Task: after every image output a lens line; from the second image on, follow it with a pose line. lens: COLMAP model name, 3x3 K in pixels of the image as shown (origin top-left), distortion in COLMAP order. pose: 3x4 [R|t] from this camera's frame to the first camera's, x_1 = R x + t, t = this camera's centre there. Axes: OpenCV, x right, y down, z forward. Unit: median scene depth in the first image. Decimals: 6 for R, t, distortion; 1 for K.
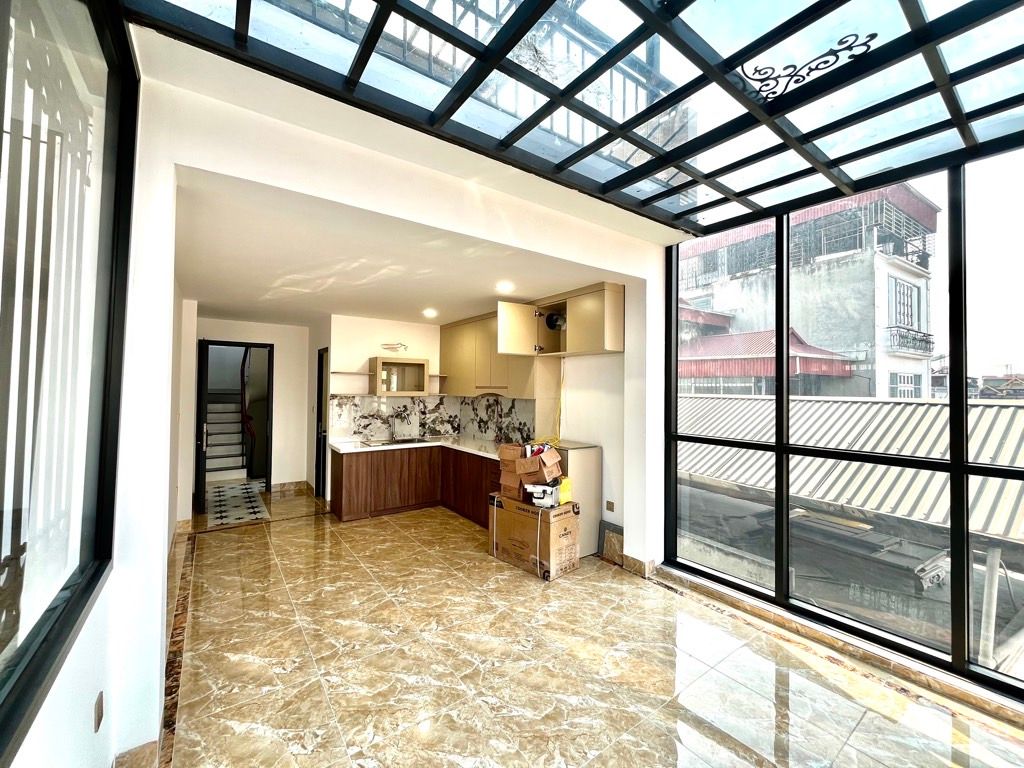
lens RADIAL K [[410.6, 0, 512.2], [0, 410.6, 379.3], [0, 0, 1]] dist [-0.001488, -0.001006]
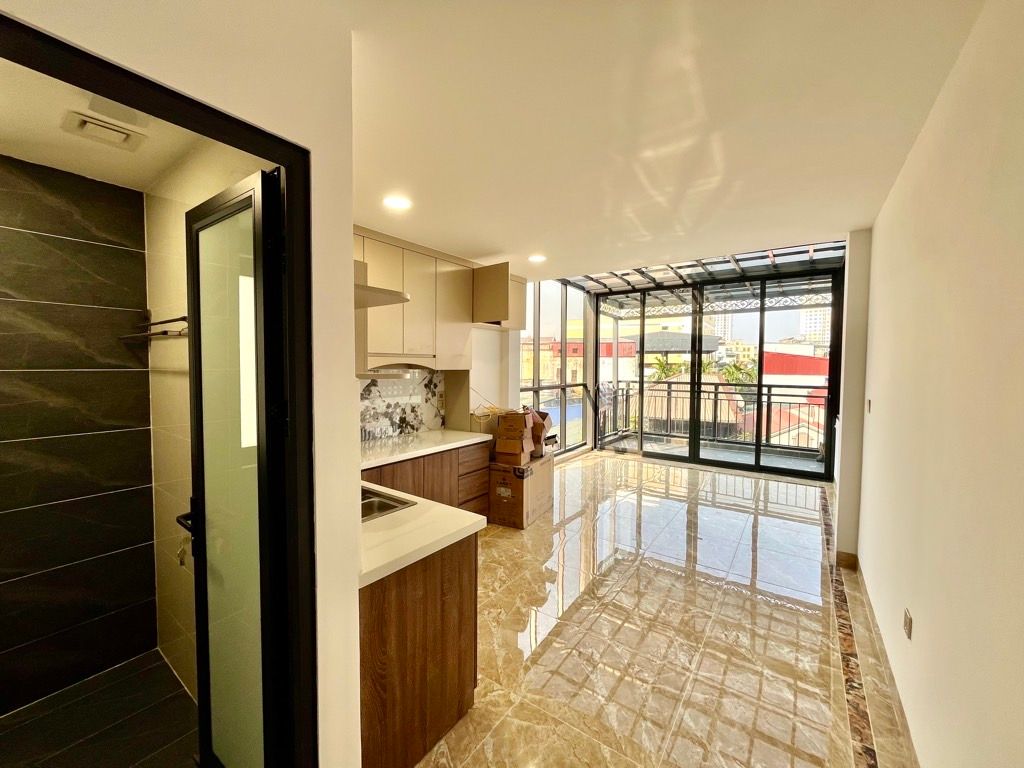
lens RADIAL K [[410.6, 0, 511.3], [0, 410.6, 381.5], [0, 0, 1]] dist [-0.001488, -0.001006]
pose [[-0.318676, -0.051597, 0.946458, -0.679826], [-0.033569, 0.998505, 0.043131, 0.025525], [-0.947269, -0.018027, -0.319932, 0.964380]]
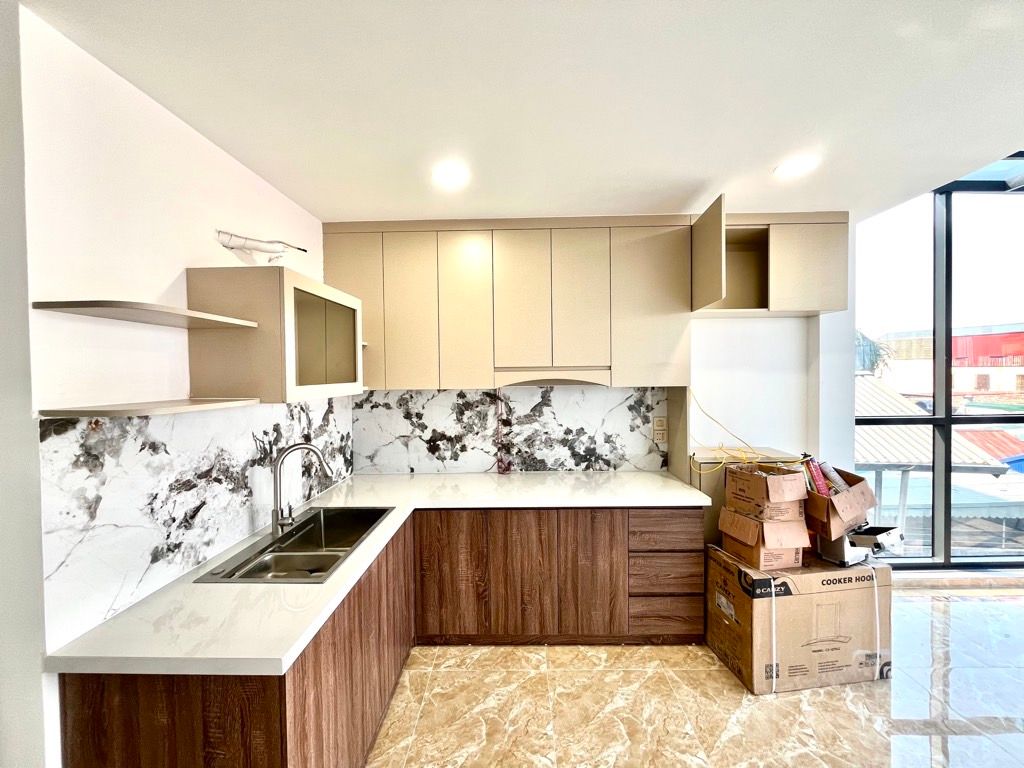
lens RADIAL K [[410.6, 0, 511.4], [0, 410.6, 383.5], [0, 0, 1]] dist [-0.001488, -0.001006]
pose [[0.600524, -0.038694, 0.798670, -0.448289], [0.000394, 0.998843, 0.048096, 0.013212], [-0.799607, -0.028568, 0.599844, 0.680118]]
